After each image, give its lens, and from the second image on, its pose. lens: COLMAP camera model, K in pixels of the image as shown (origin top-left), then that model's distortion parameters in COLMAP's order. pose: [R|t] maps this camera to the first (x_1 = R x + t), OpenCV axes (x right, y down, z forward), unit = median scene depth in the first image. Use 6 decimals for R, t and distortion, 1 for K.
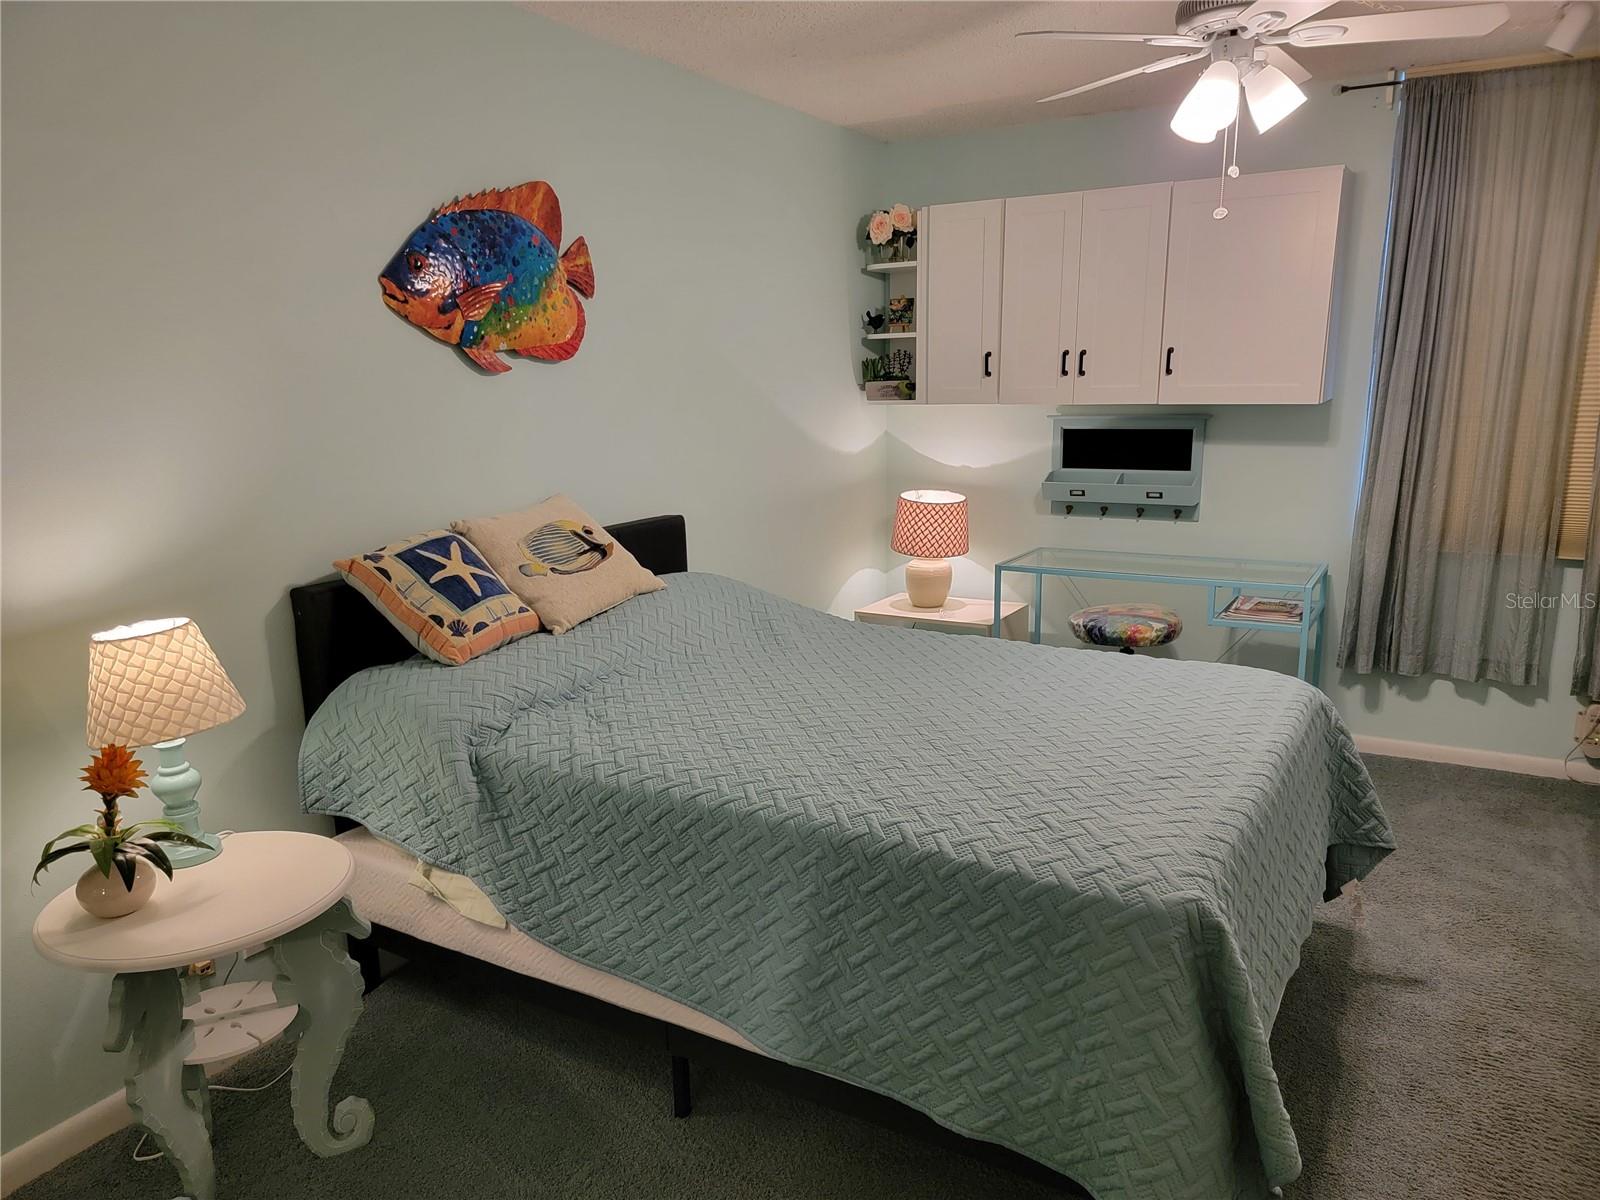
lens RADIAL K [[1098.0, 0, 794.8], [0, 1098.0, 623.7], [0, 0, 1]] dist [0.065821, -0.062320]
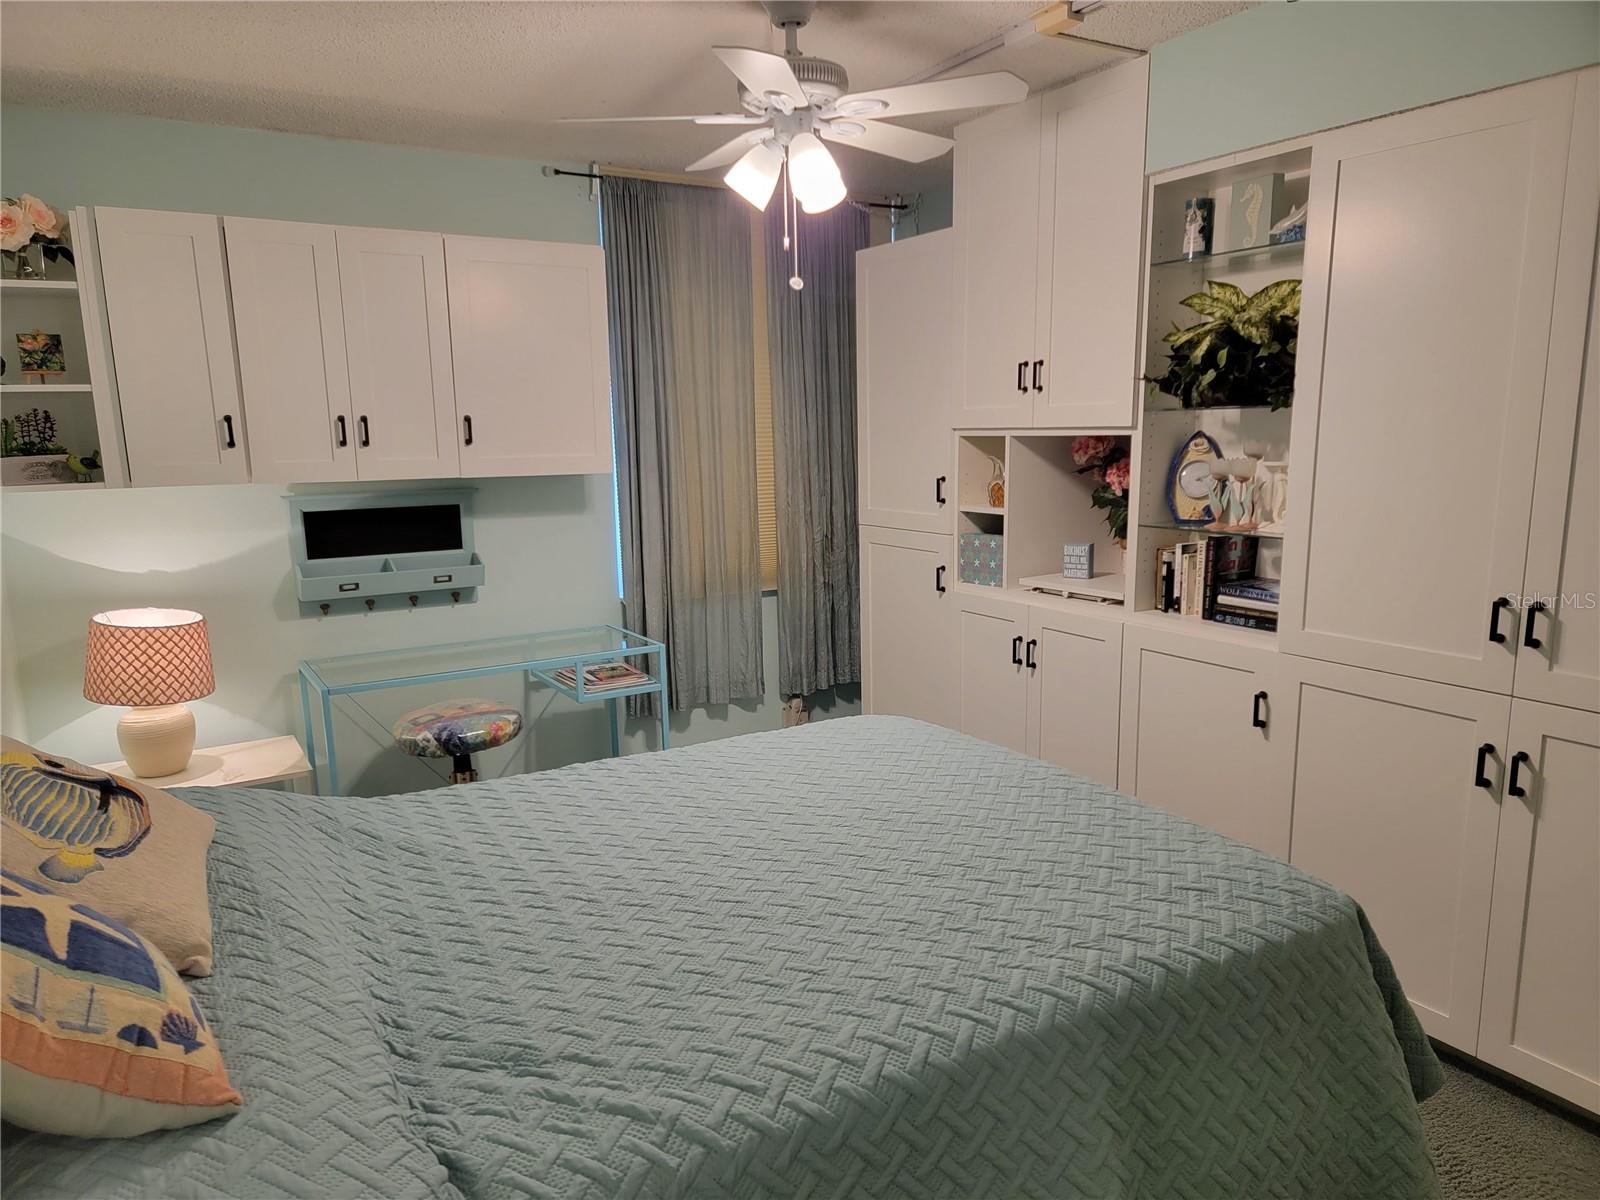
lens RADIAL K [[1098.0, 0, 794.8], [0, 1098.0, 623.7], [0, 0, 1]] dist [0.065821, -0.062320]
pose [[0.467485, -0.150400, 0.871113, -0.317904], [0.206650, 0.976710, 0.057733, -0.073232], [-0.859508, 0.153026, 0.487678, 0.326772]]
